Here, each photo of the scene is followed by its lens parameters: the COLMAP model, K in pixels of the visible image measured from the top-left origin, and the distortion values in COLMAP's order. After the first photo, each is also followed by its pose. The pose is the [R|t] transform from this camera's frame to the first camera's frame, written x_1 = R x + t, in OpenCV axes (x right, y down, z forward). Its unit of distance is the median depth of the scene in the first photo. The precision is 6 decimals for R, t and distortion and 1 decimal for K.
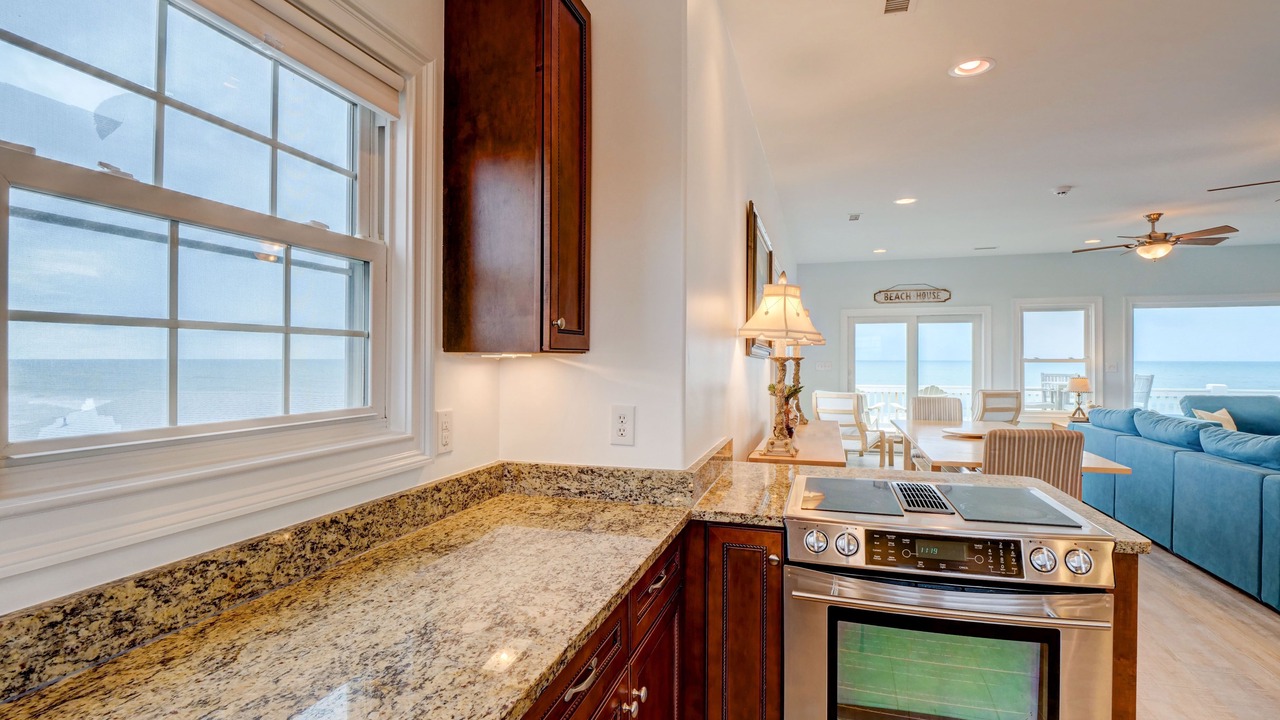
lens RADIAL K [[620.3, 0, 635.2], [0, 620.3, 358.8], [0, 0, 1]] dist [-0.018337, -0.000497]
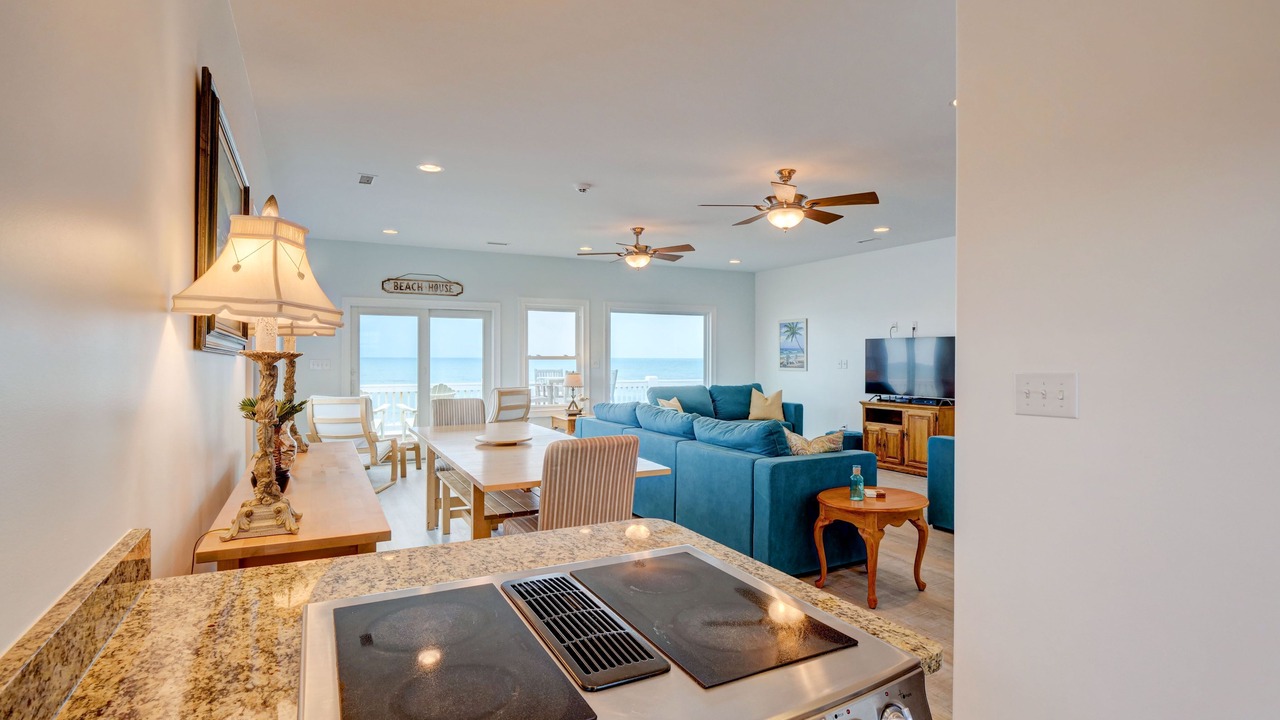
lens RADIAL K [[620.3, 0, 635.2], [0, 620.3, 358.8], [0, 0, 1]] dist [-0.018337, -0.000497]
pose [[0.712581, -0.001818, 0.701588, 0.059136], [-0.001492, 0.999990, 0.004107, 0.000173], [-0.701588, -0.003973, 0.712571, 0.265625]]
